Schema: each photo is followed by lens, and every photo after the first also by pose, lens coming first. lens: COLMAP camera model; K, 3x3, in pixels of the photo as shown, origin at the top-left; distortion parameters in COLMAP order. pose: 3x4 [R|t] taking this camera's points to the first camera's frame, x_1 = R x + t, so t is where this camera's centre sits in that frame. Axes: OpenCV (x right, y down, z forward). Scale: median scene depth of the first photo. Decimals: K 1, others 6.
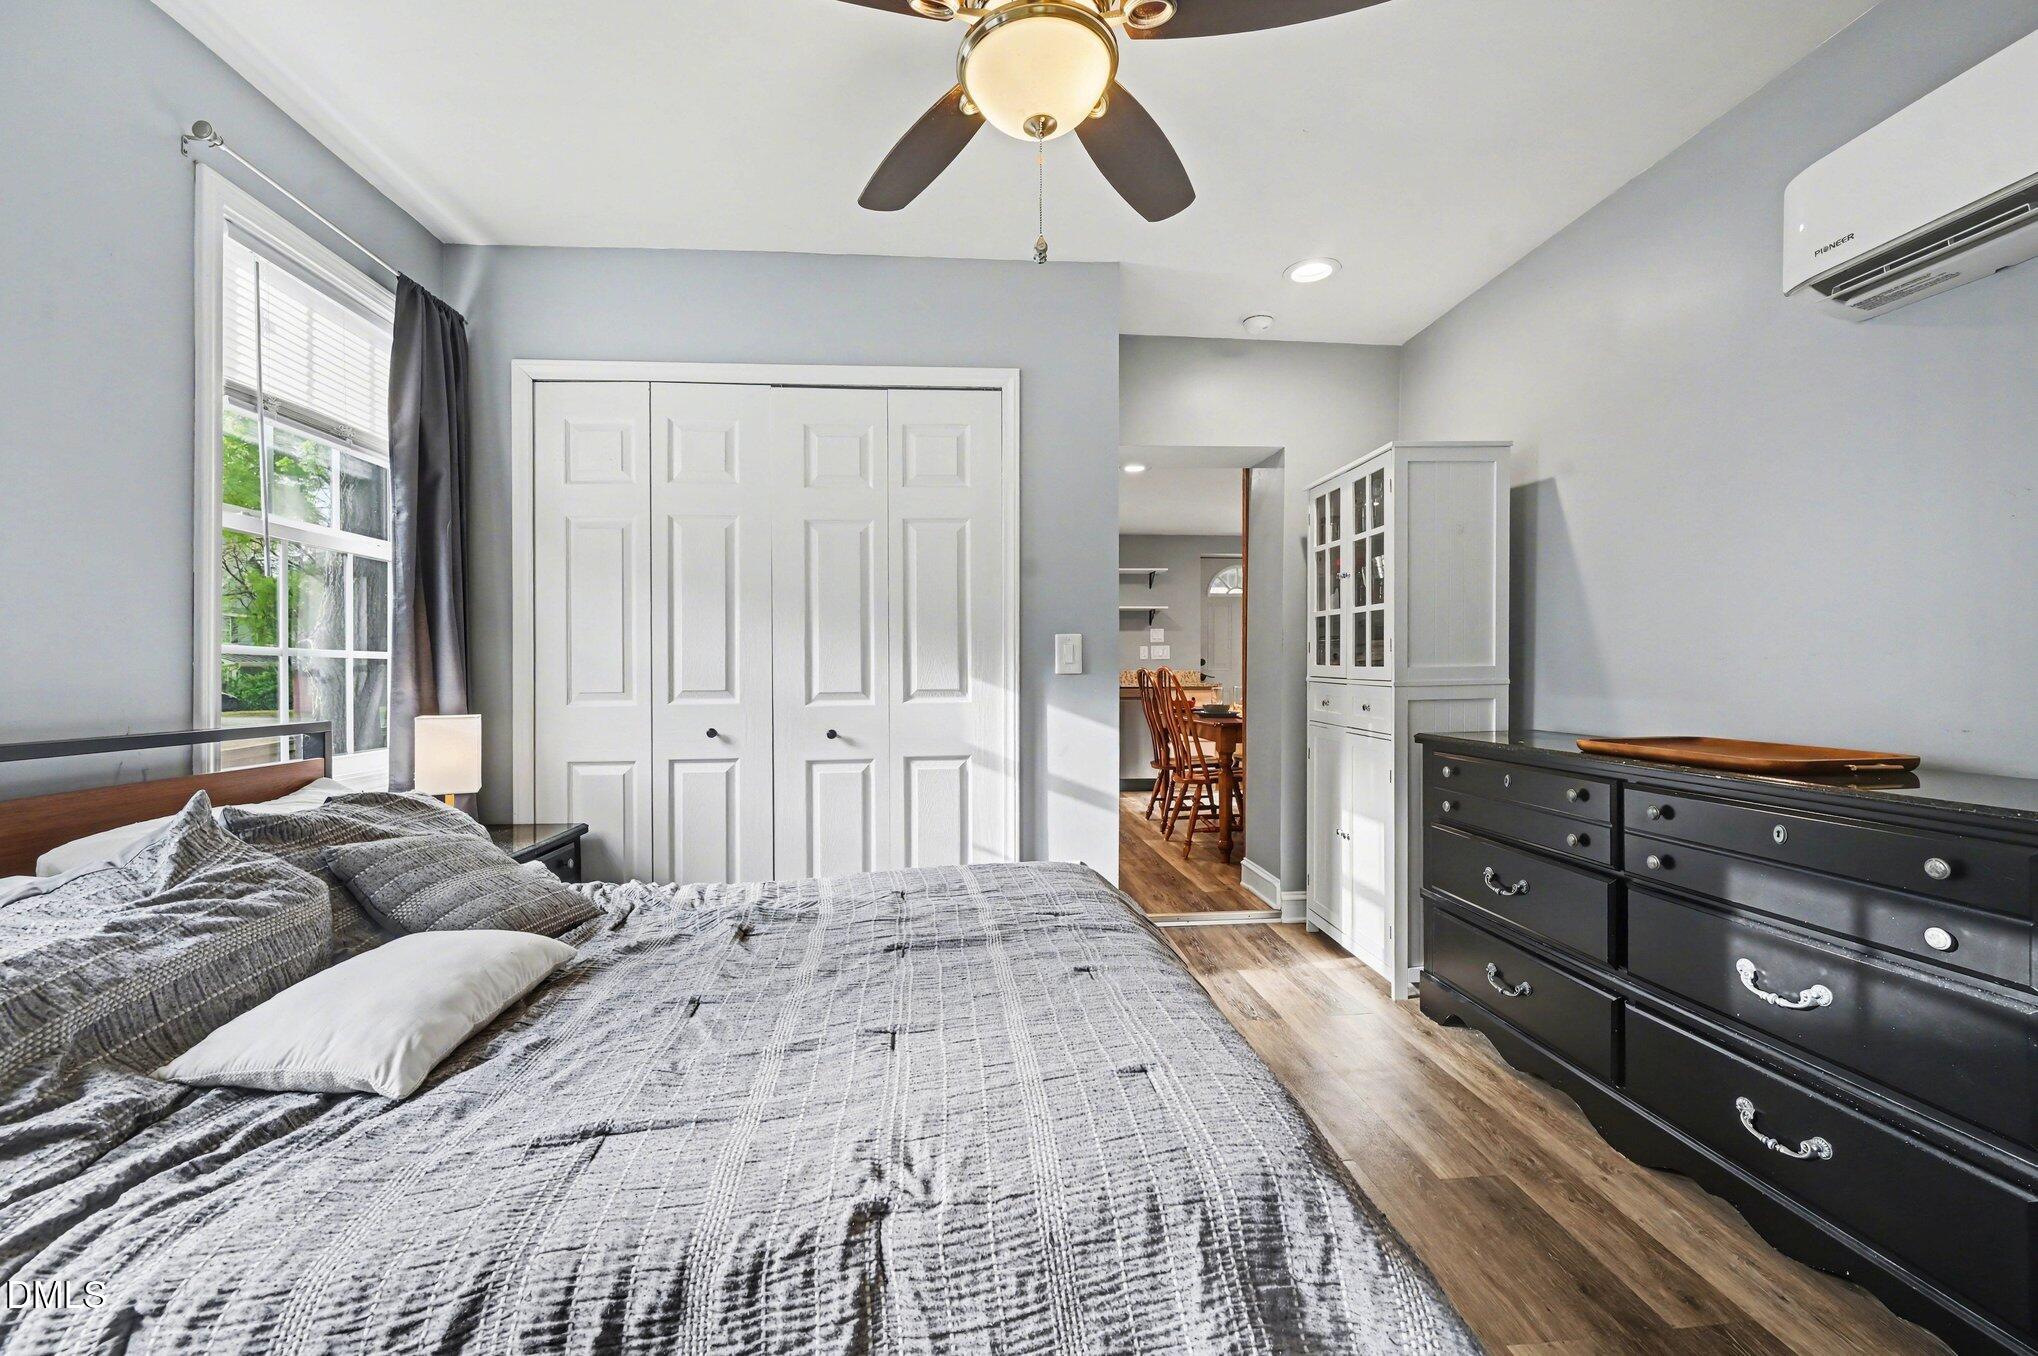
lens RADIAL K [[829.4, 0, 997.6], [0, 829.4, 682.2], [0, 0, 1]] dist [-0.002404, 0.000258]
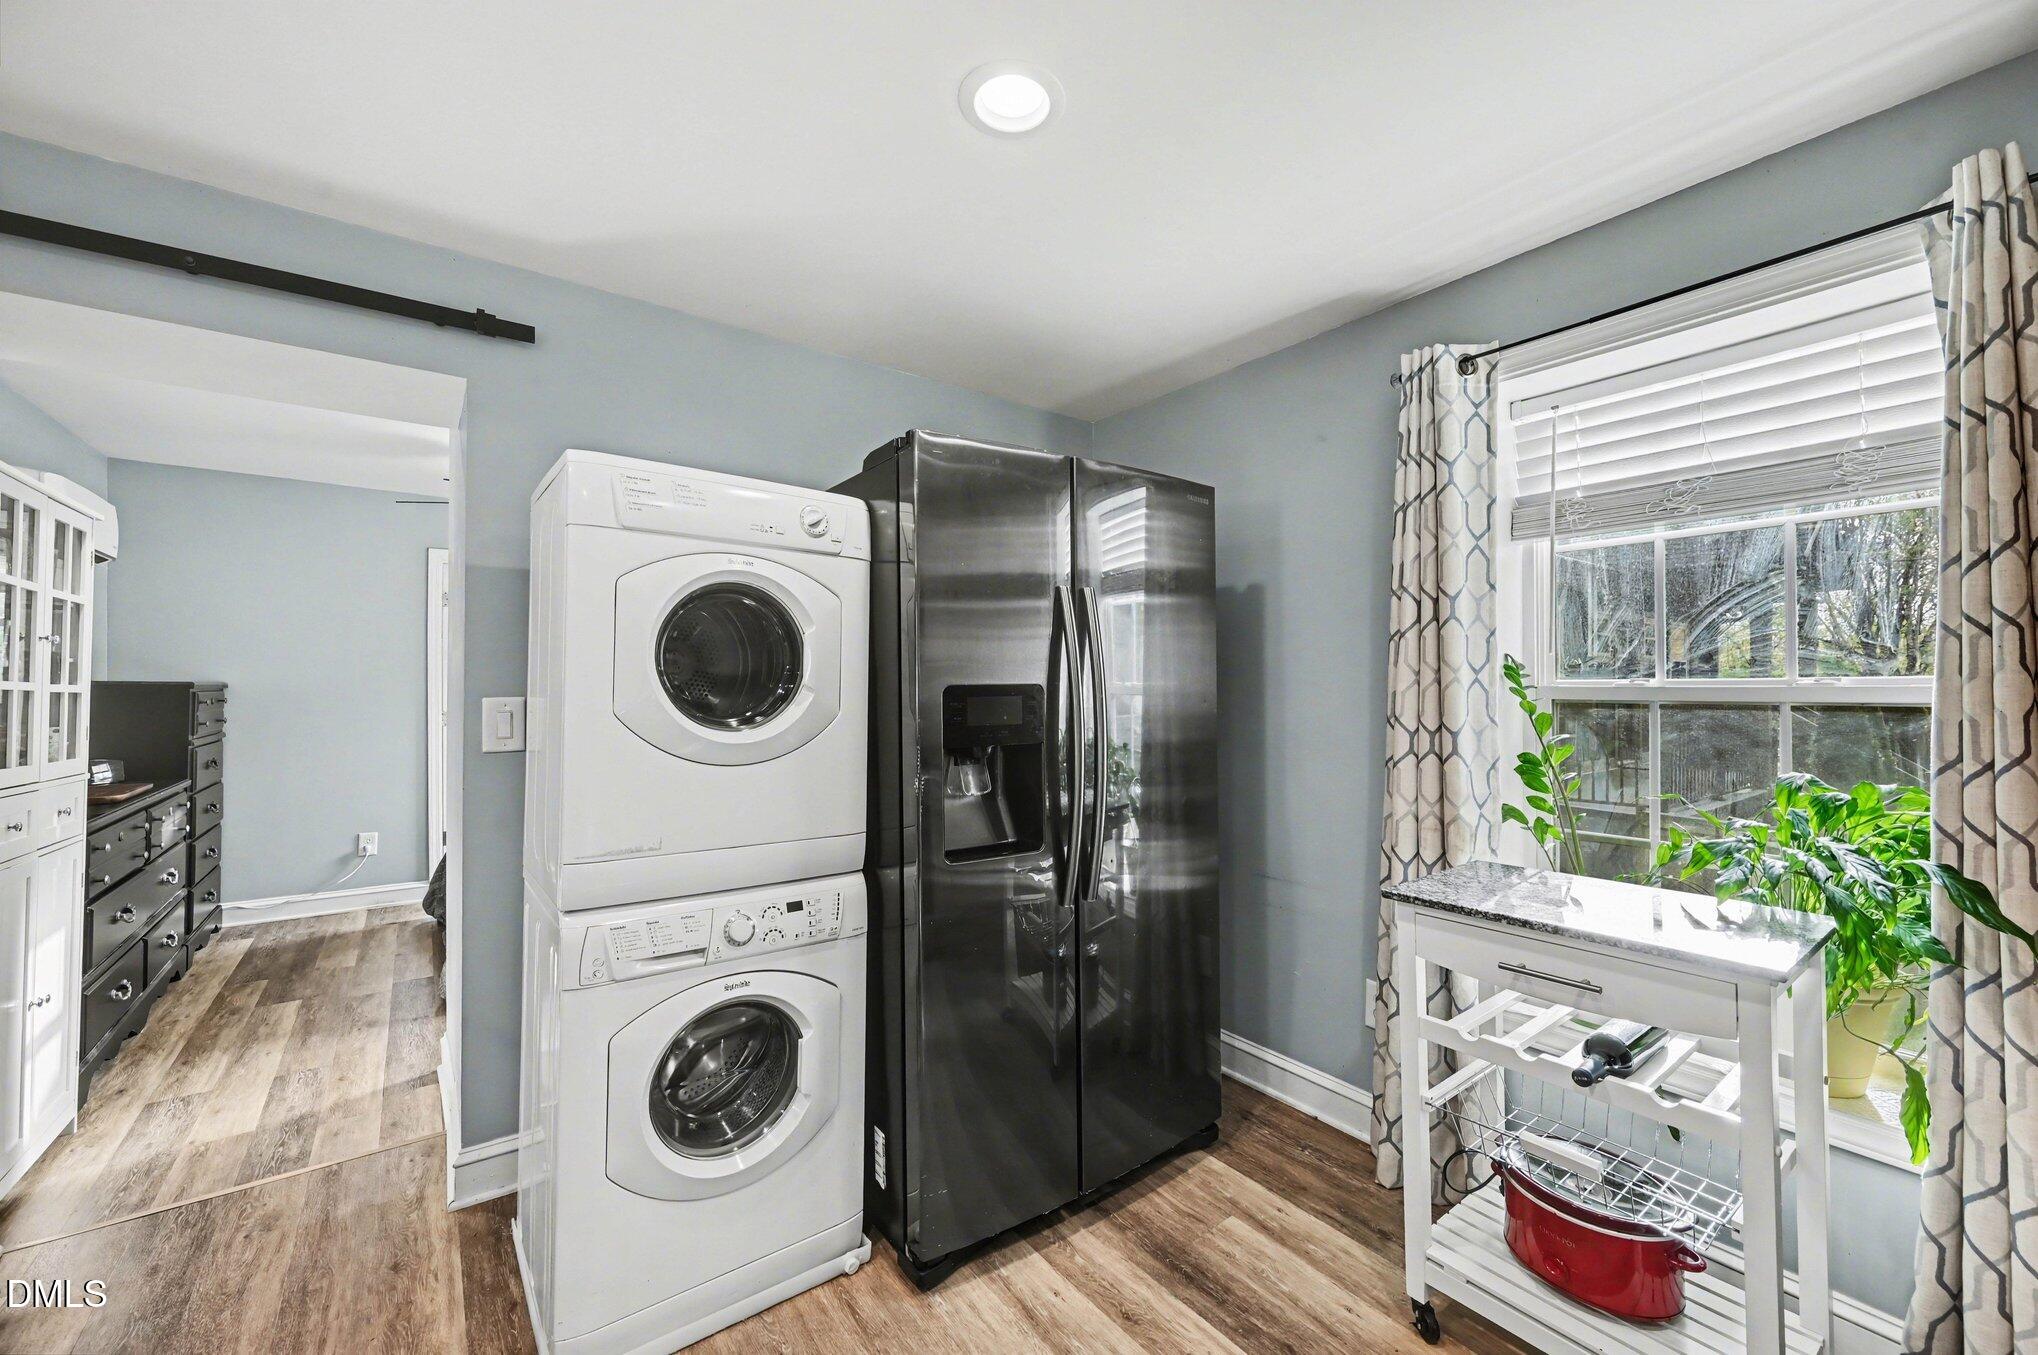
lens RADIAL K [[802.3, 0, 1013.5], [0, 802.3, 675.8], [0, 0, 1]] dist [-0.002866, 0.000039]
pose [[-0.839930, 0.002087, -0.542691, 0.095162], [0.000815, 0.999996, 0.002585, -0.105066], [0.542694, 0.001728, -0.839929, 2.206589]]
